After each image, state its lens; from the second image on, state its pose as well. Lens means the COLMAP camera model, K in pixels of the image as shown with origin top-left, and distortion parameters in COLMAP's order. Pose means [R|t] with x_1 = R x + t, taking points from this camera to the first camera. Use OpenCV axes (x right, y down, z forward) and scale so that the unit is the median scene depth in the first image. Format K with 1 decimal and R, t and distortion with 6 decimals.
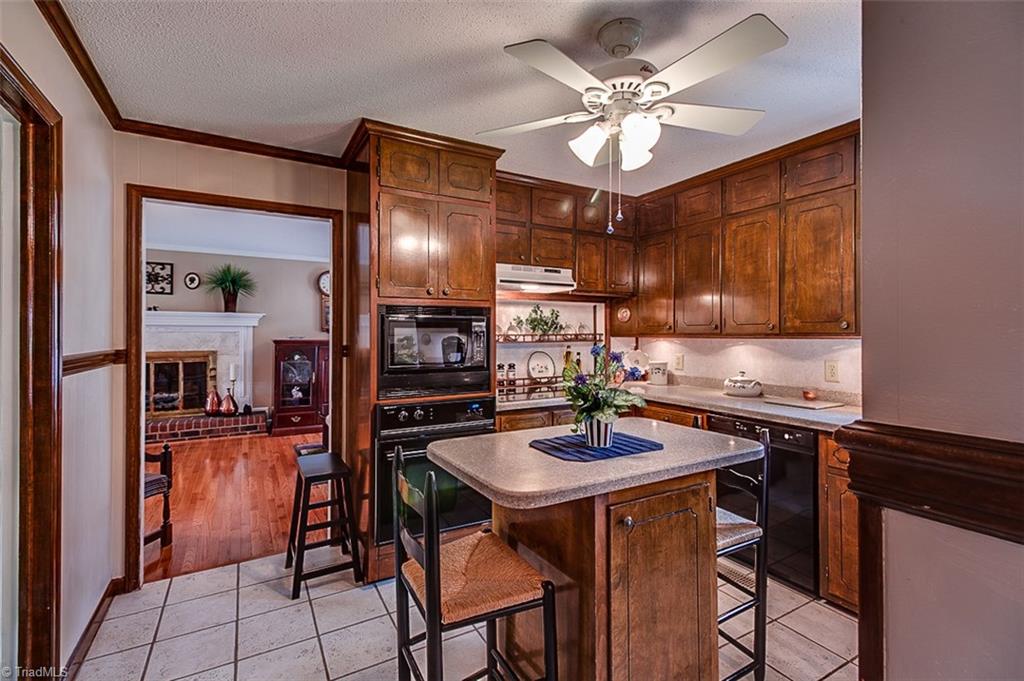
lens RADIAL K [[466.0, 0, 511.3], [0, 466.0, 331.9], [0, 0, 1]] dist [0.030129, -0.010833]
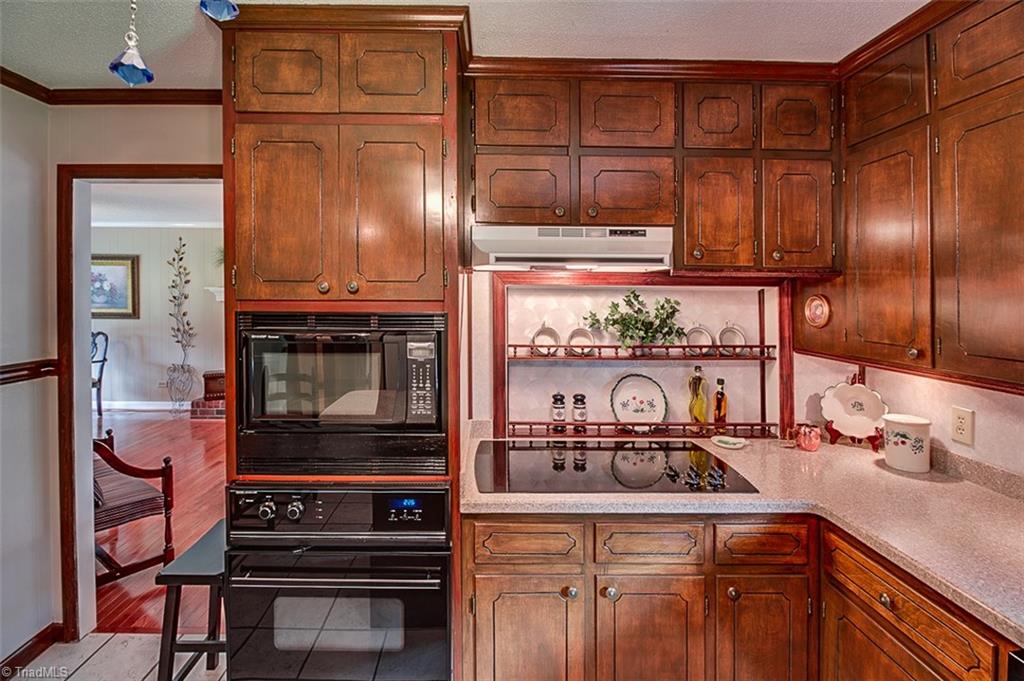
lens RADIAL K [[497.9, 0, 500.0], [0, 497.9, 297.4], [0, 0, 1]] dist [-0.003103, -0.000381]
pose [[0.876057, 0.007754, -0.482145, 0.252831], [-0.003692, 0.999949, 0.009375, -0.069636], [0.482194, -0.006433, 0.876041, 0.488481]]
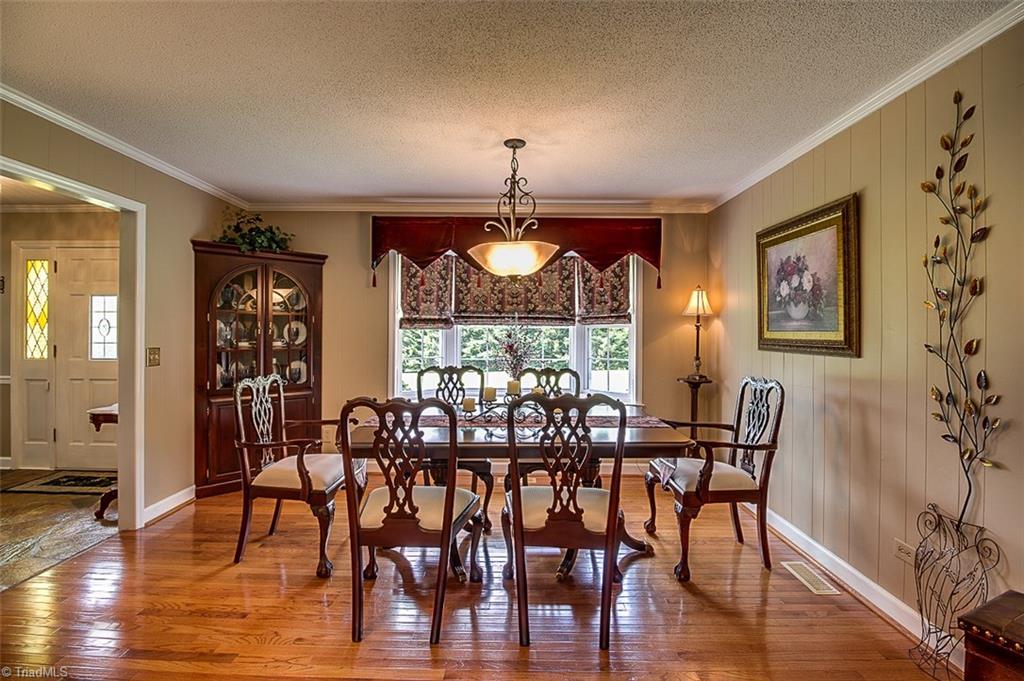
lens RADIAL K [[469.4, 0, 505.8], [0, 469.4, 331.3], [0, 0, 1]] dist [-0.000133, -0.010379]
pose [[-0.507319, -0.007042, -0.861729, -1.144045], [-0.008845, 0.999956, -0.002964, 0.012156], [0.861713, 0.006118, -0.507360, 1.482300]]
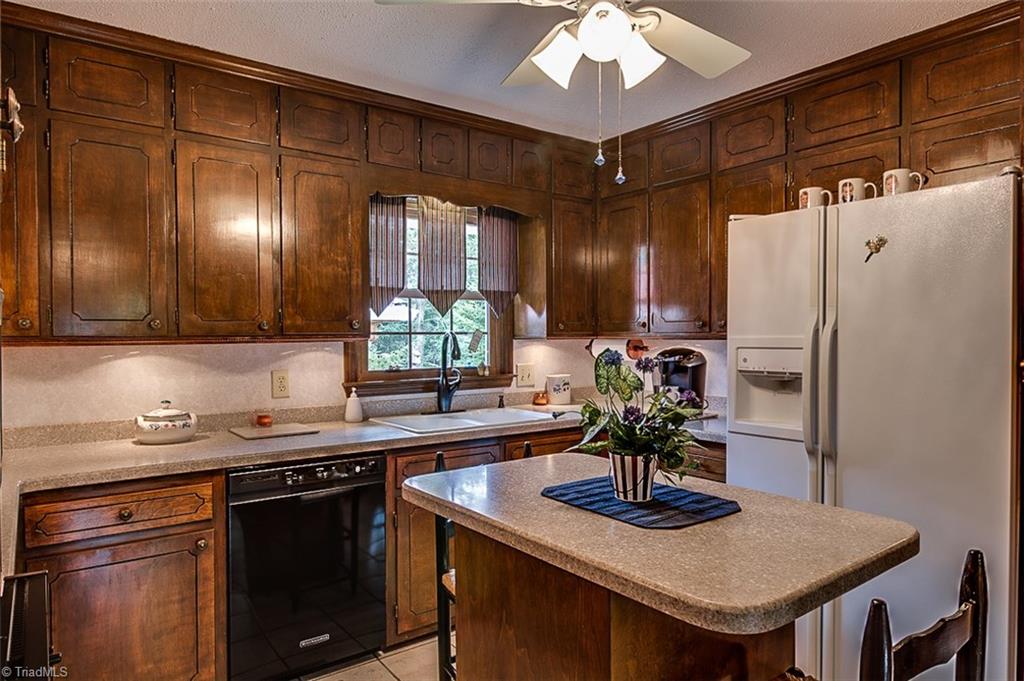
lens RADIAL K [[643.3, 0, 515.6], [0, 643.3, 346.3], [0, 0, 1]] dist [0.000902, -0.001418]
pose [[-0.129104, -0.016660, 0.991491, -0.379956], [0.003445, 0.999845, 0.017249, 0.004164], [-0.991625, 0.005643, -0.129027, 0.695453]]
